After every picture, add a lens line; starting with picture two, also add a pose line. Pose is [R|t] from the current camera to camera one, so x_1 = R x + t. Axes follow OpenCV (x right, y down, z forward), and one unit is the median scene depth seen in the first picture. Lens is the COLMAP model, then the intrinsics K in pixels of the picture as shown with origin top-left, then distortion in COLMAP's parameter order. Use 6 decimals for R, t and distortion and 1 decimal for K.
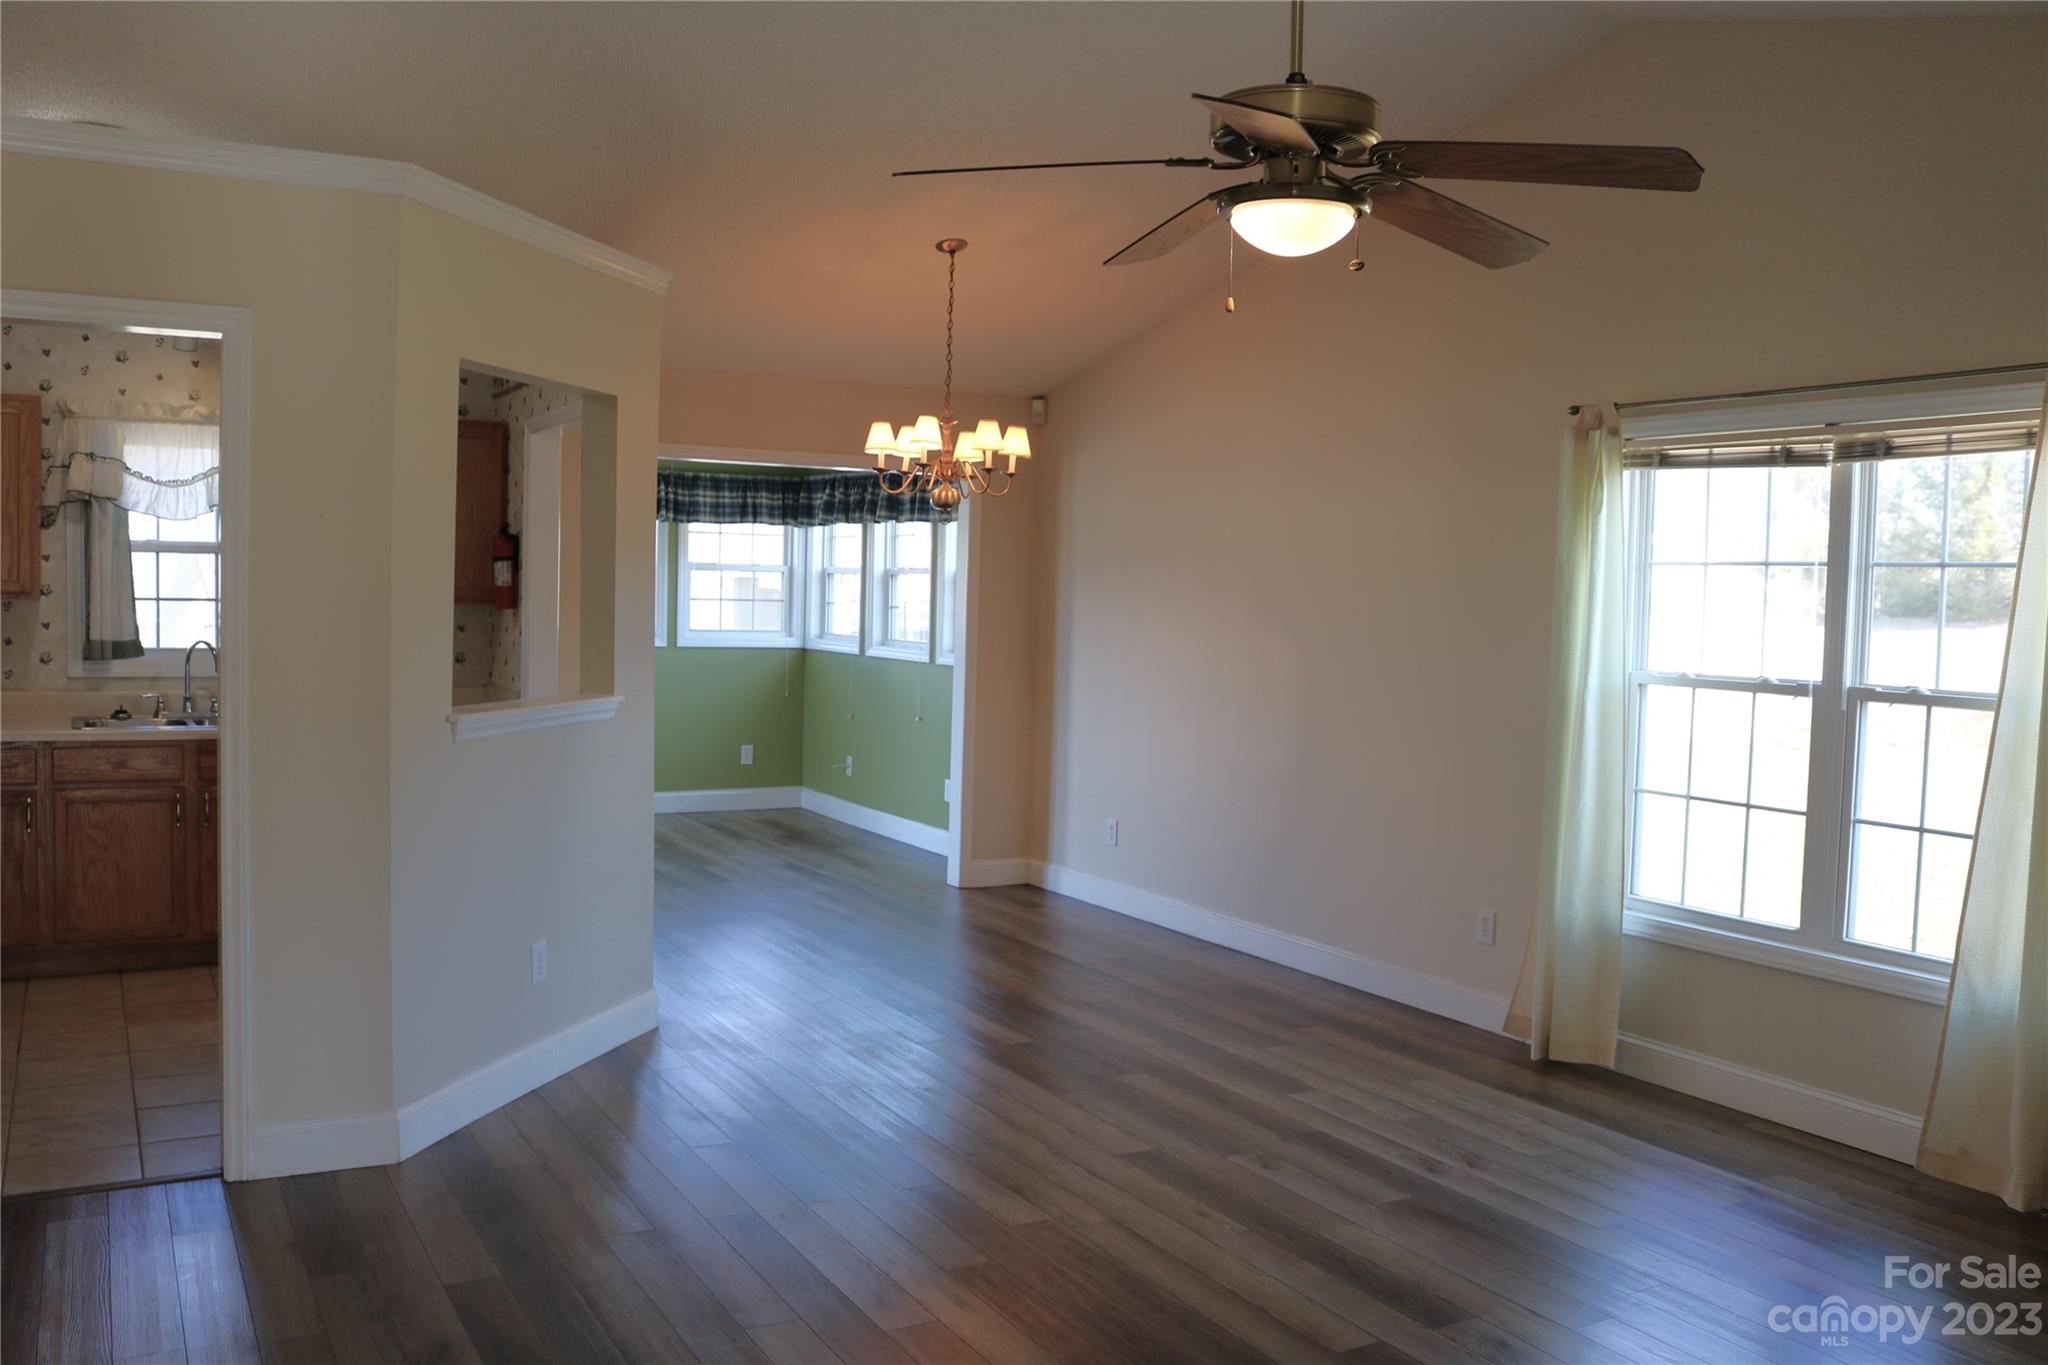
lens RADIAL K [[1687.5, 0, 1024.0], [0, 1687.5, 682.5], [0, 0, 1]] dist [-0.154915, 0.120335]
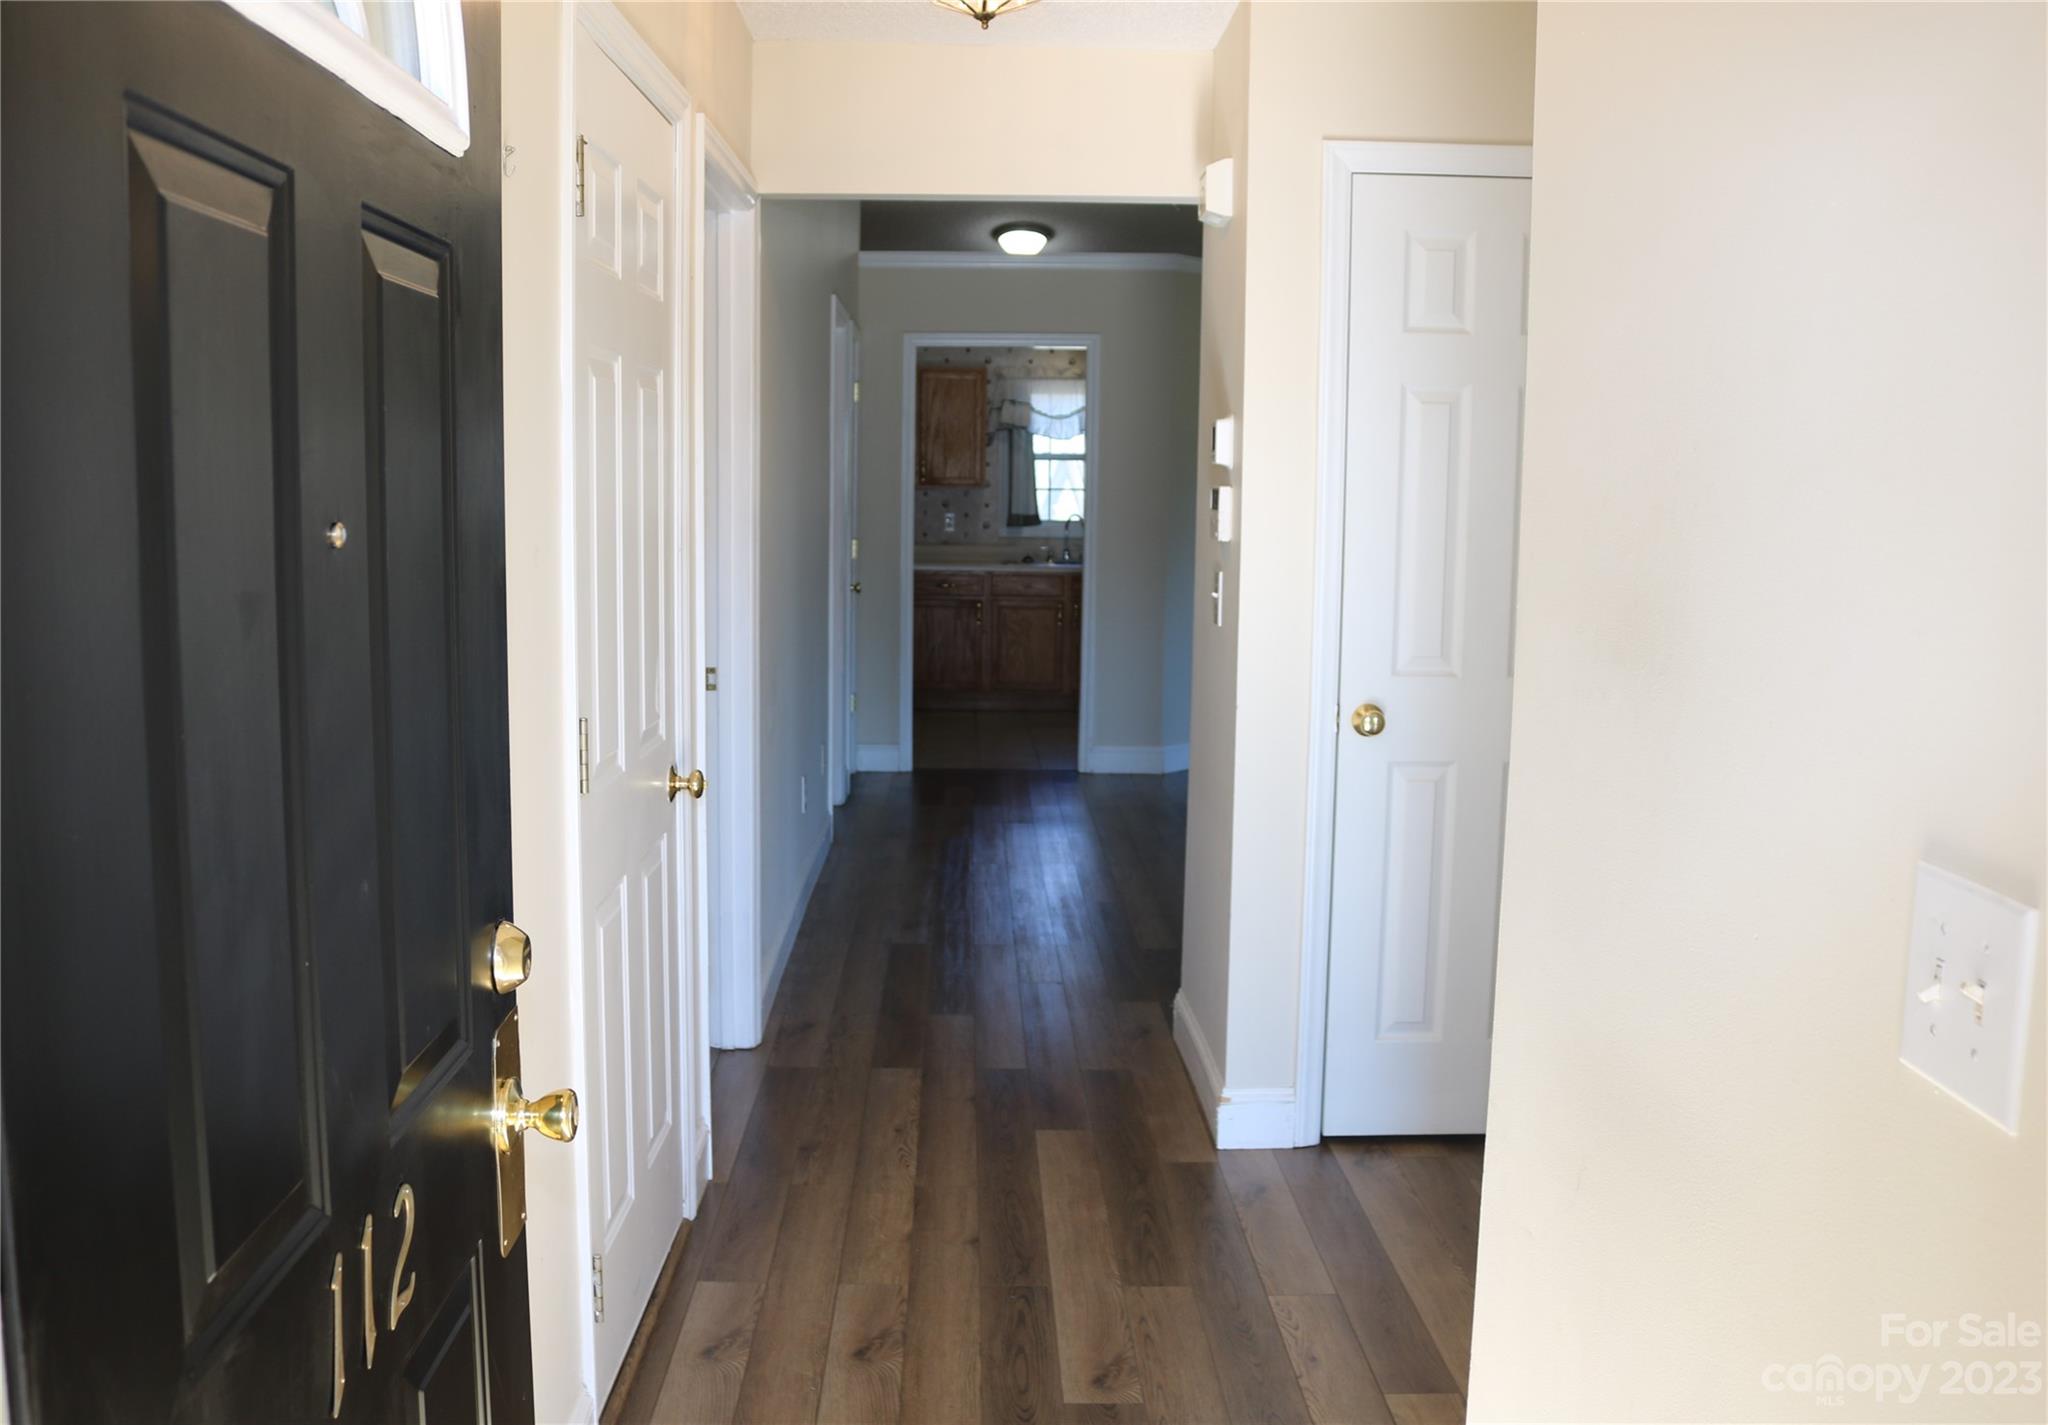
lens RADIAL K [[1871.8, 0, 1024.0], [0, 1871.8, 712.5], [0, 0, 1]] dist [-0.000368, -0.000065]
pose [[0.881194, 0.044826, -0.470625, 0.337622], [-0.017254, 0.997881, 0.062740, 0.054935], [0.472440, -0.047166, 0.880100, -0.672001]]
